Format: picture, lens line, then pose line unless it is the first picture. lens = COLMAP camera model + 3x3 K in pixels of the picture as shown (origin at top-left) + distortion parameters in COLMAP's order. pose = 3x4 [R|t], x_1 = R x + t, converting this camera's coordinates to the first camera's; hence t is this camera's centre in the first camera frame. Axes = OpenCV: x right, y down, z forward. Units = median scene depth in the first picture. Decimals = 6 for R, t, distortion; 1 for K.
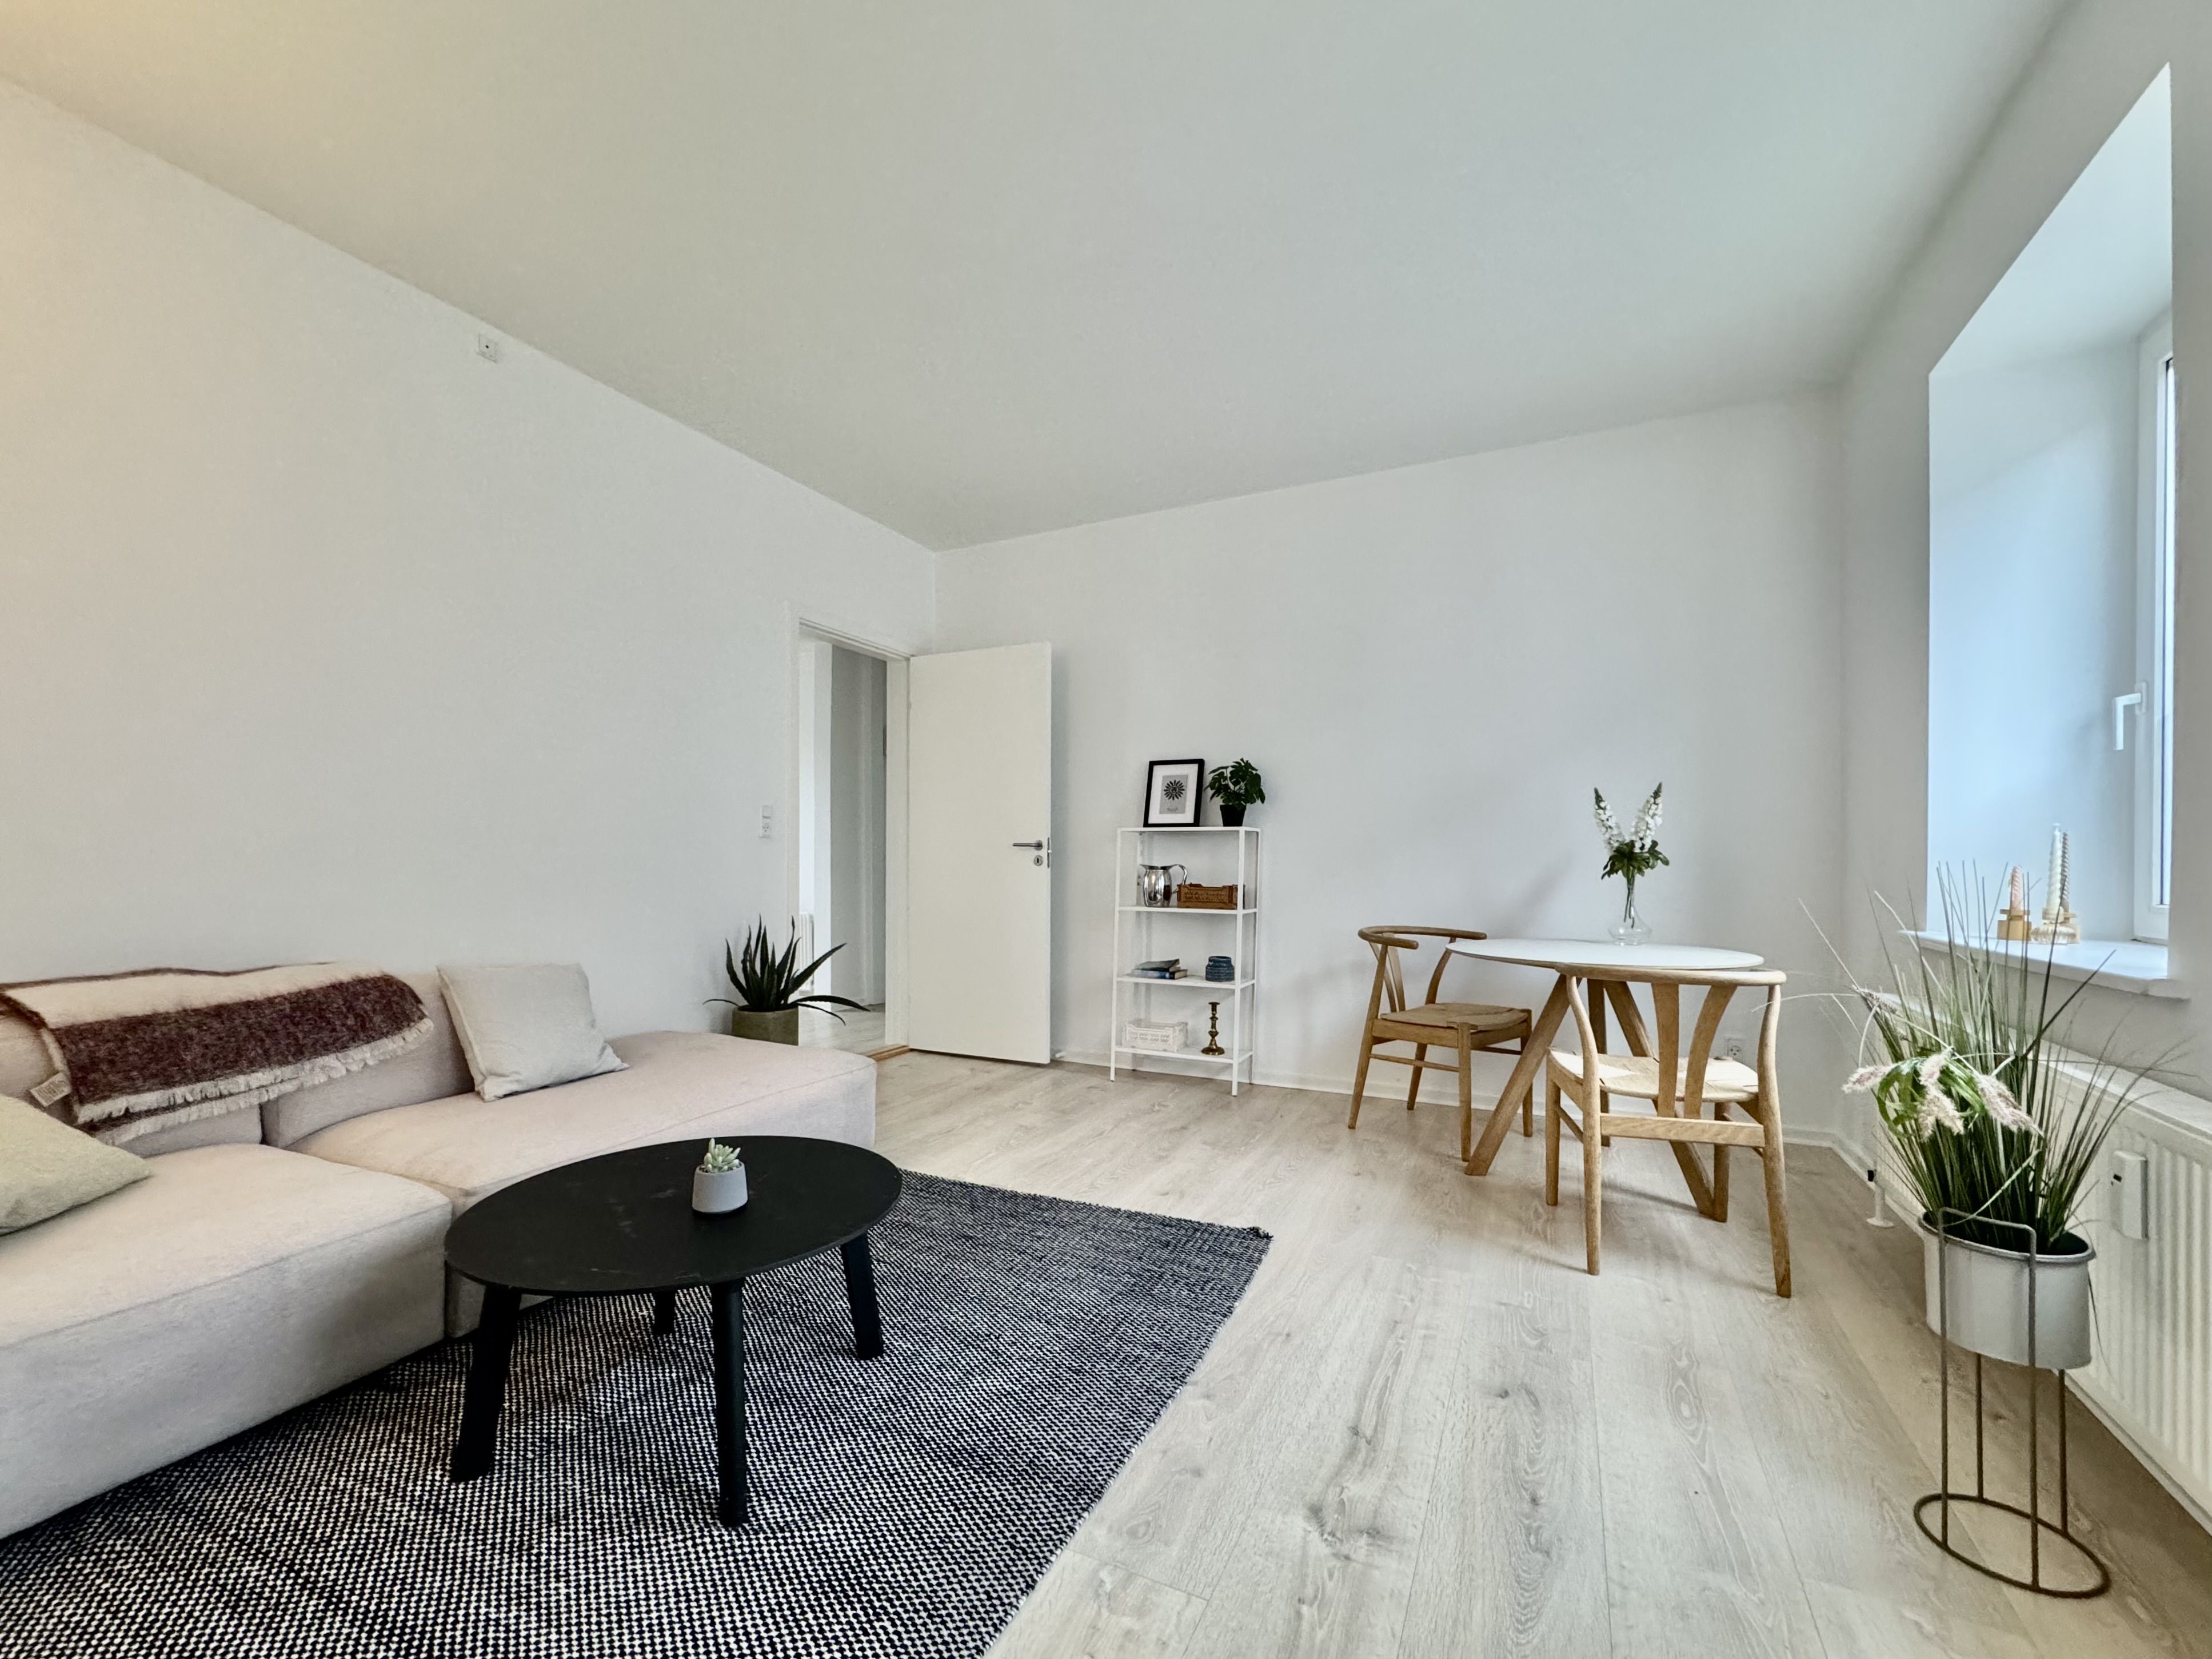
lens RADIAL K [[930.6, 0, 1108.2], [0, 930.6, 869.9], [0, 0, 1]] dist [0.000049, -0.000029]
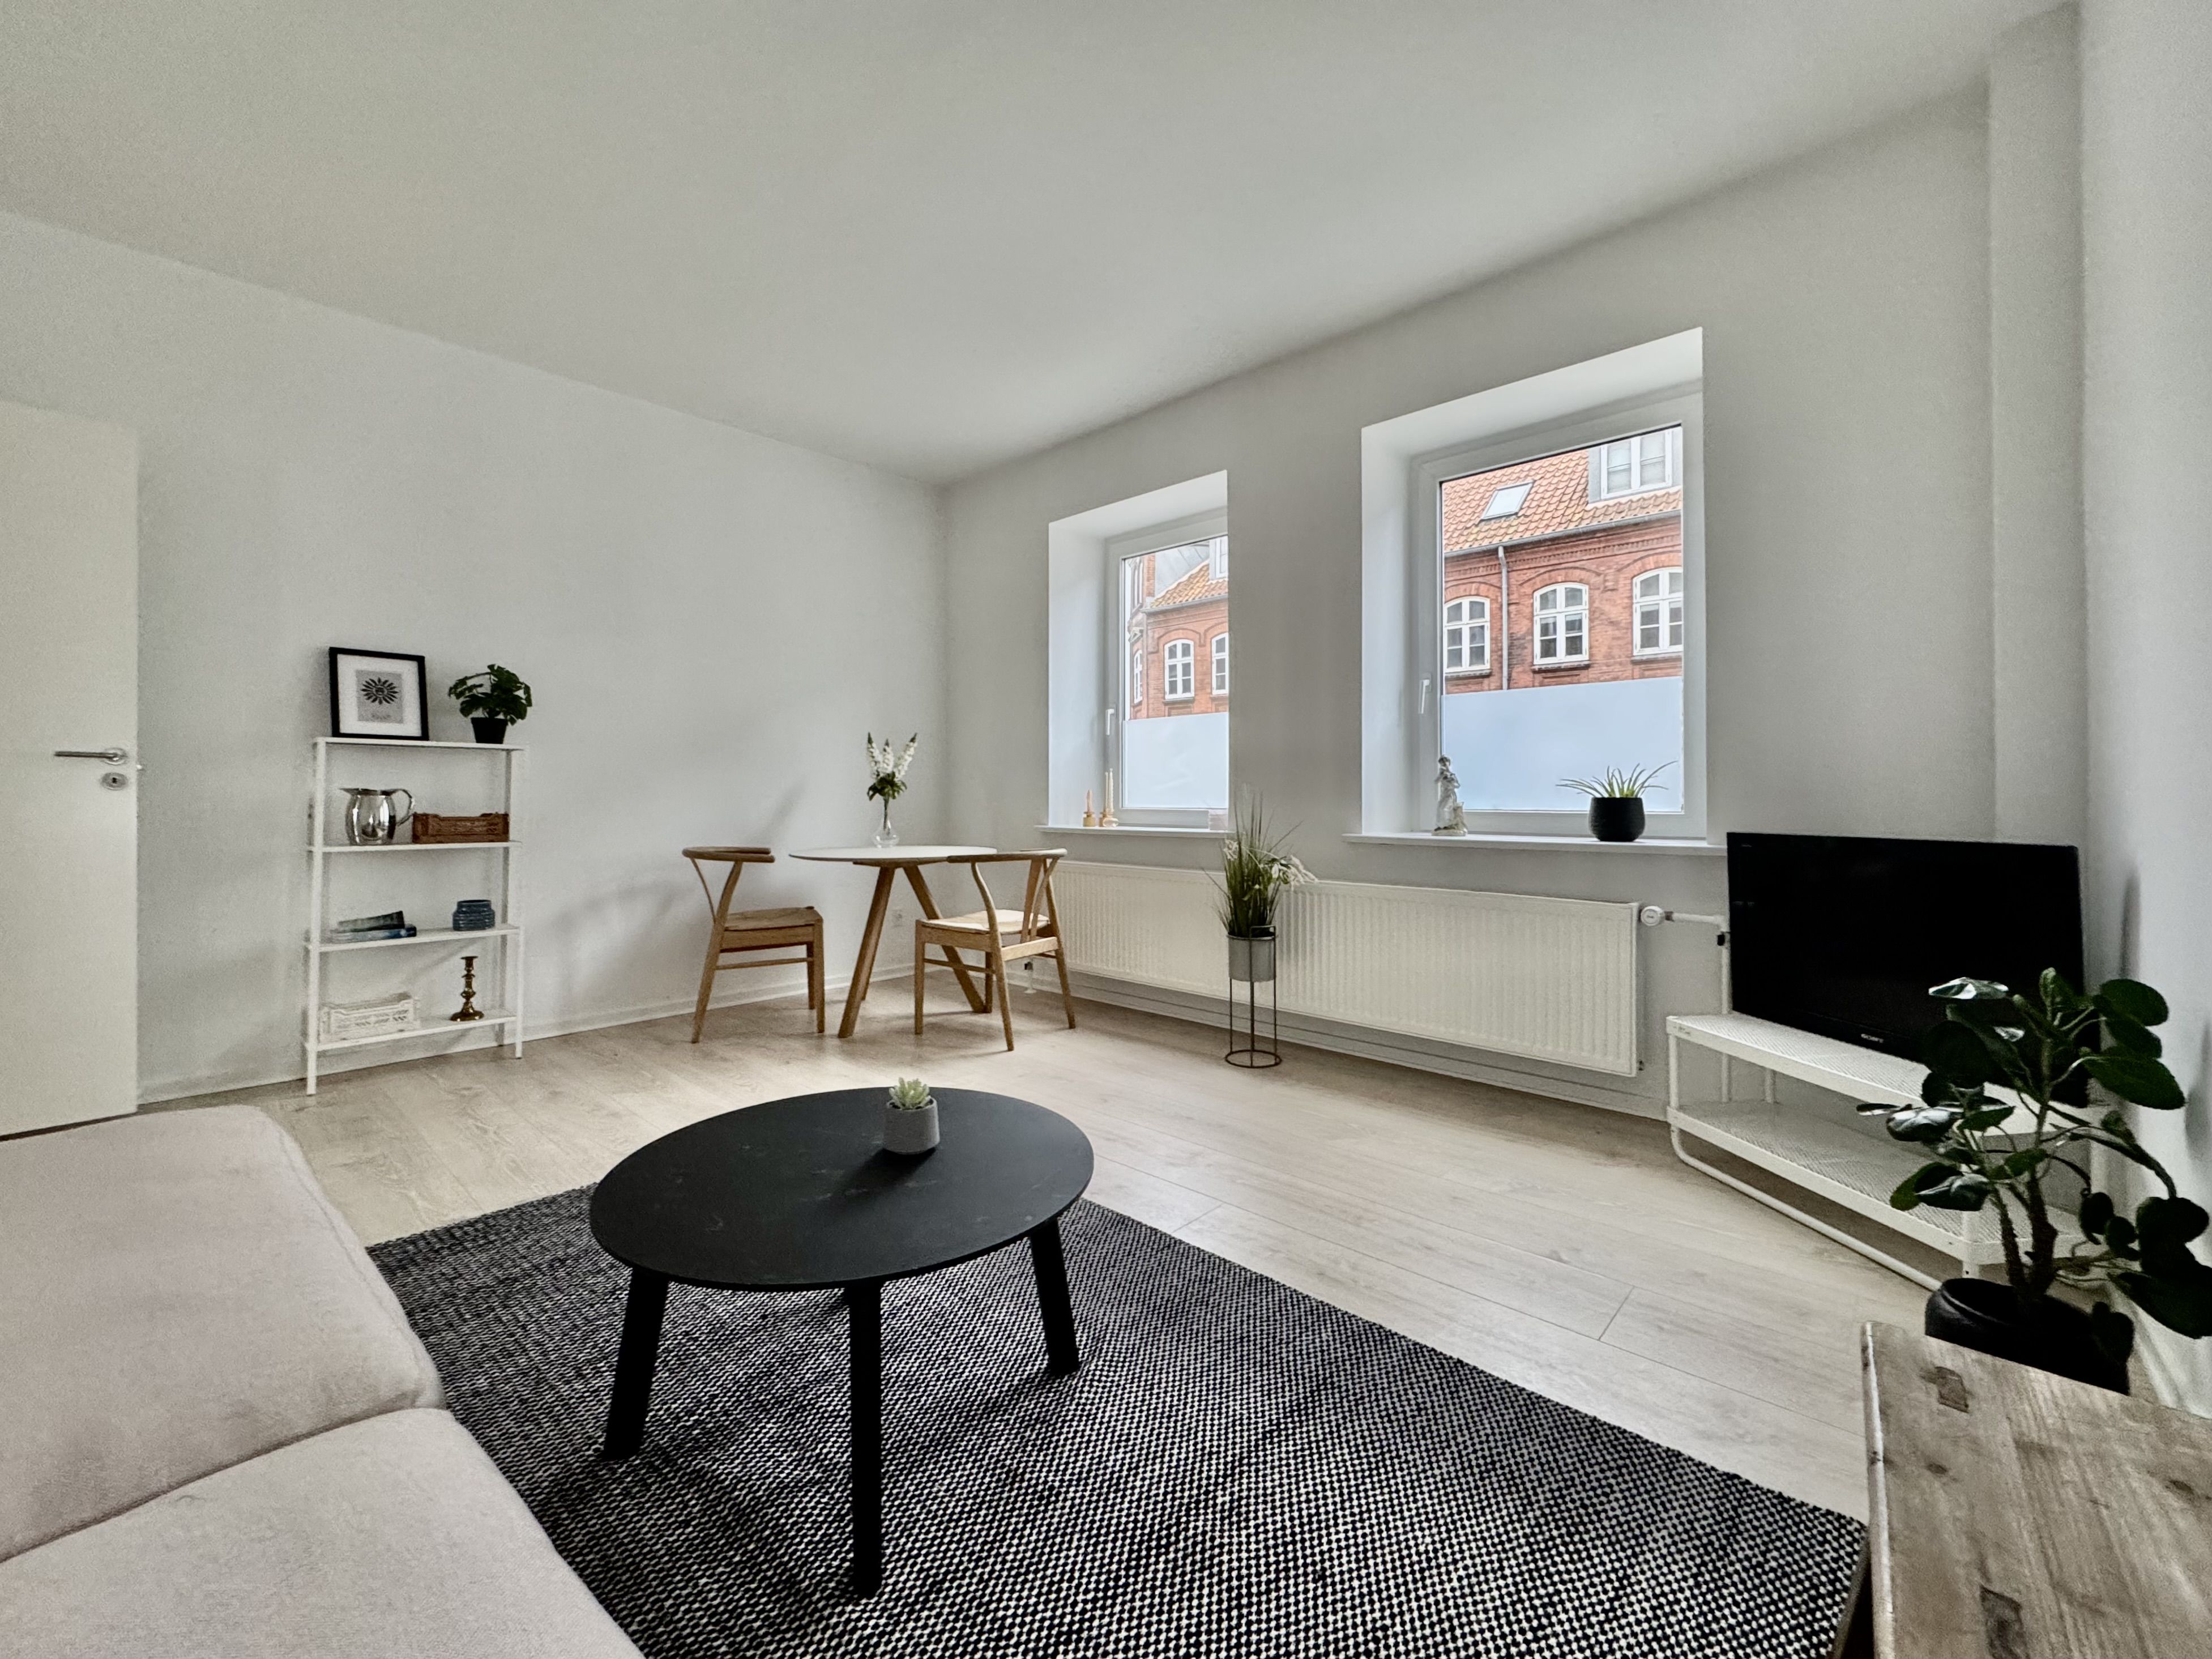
lens RADIAL K [[907.5, 0, 1119.4], [0, 907.5, 801.0], [0, 0, 1]] dist [-0.000500, -0.000063]
pose [[0.282143, -0.002854, 0.959368, -0.547749], [0.011666, 0.999932, -0.000456, 0.013300], [-0.959301, 0.011320, 0.282157, 0.247489]]
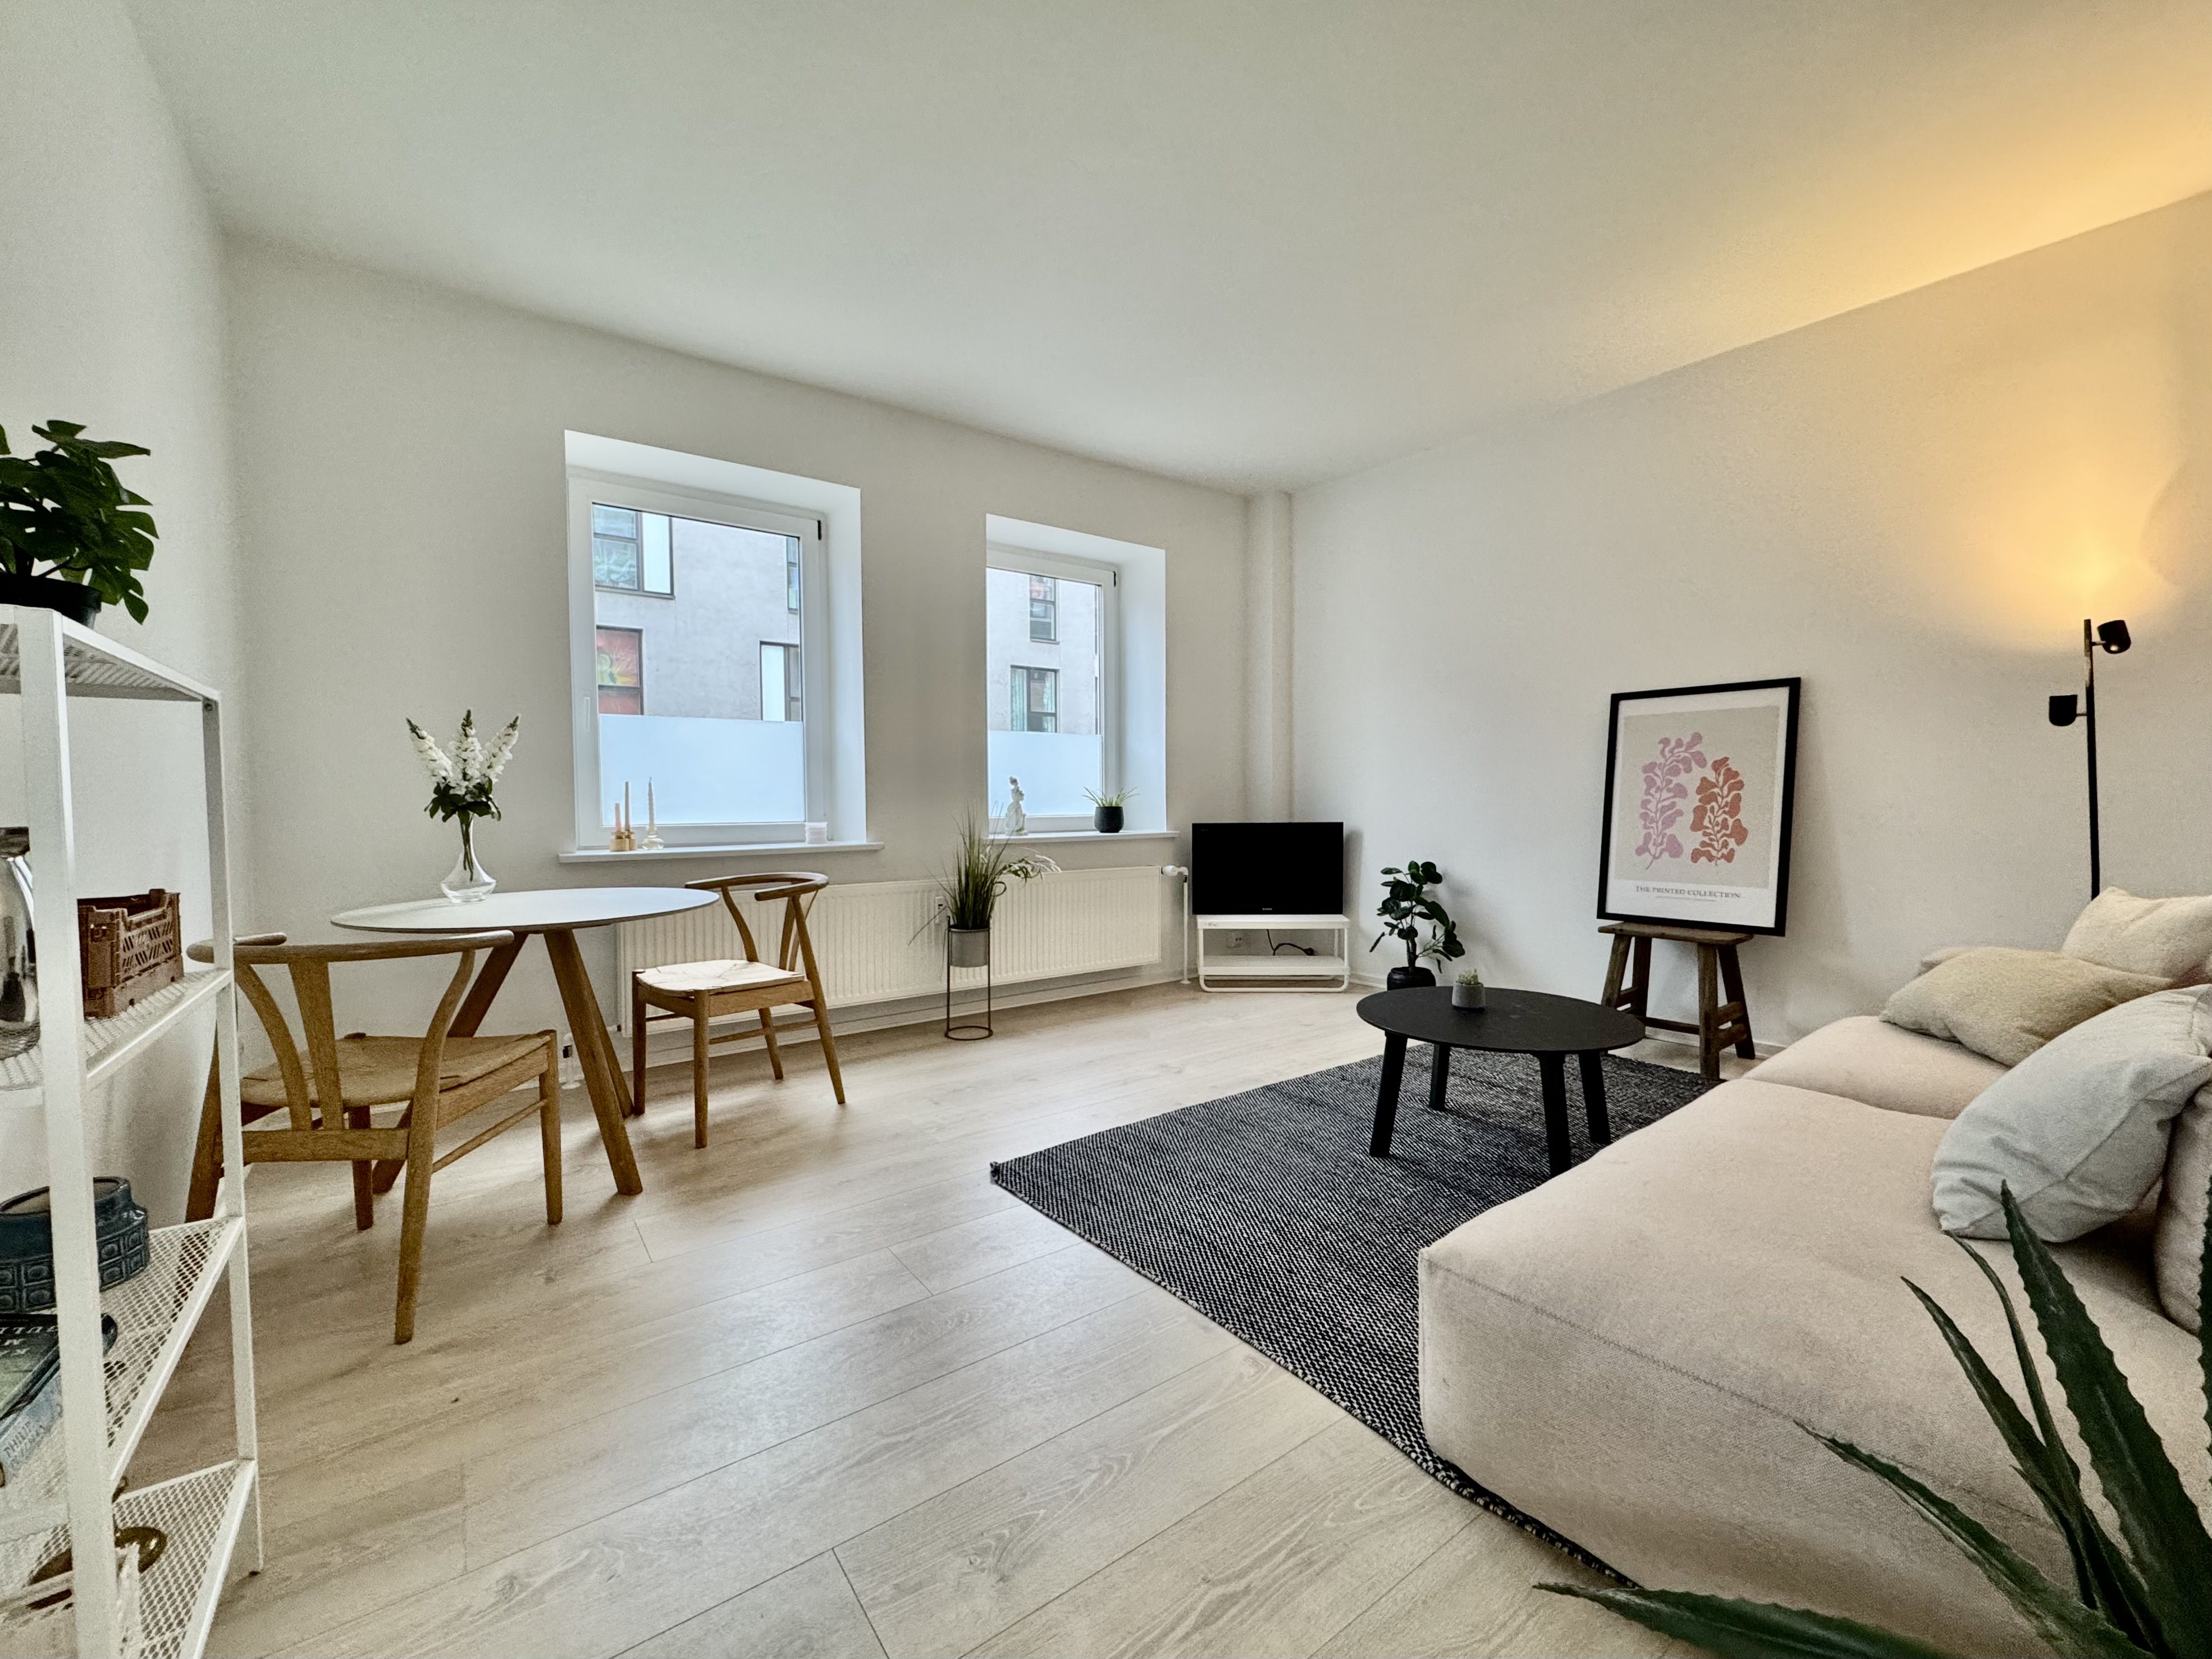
lens RADIAL K [[878.7, 0, 1106.0], [0, 878.7, 829.5], [0, 0, 1]] dist [-0.000496, -0.000240]
pose [[-0.881553, -0.006744, 0.472036, -0.260383], [0.015654, 0.998930, 0.043507, -0.007298], [-0.471825, 0.045743, -0.880505, 1.196272]]
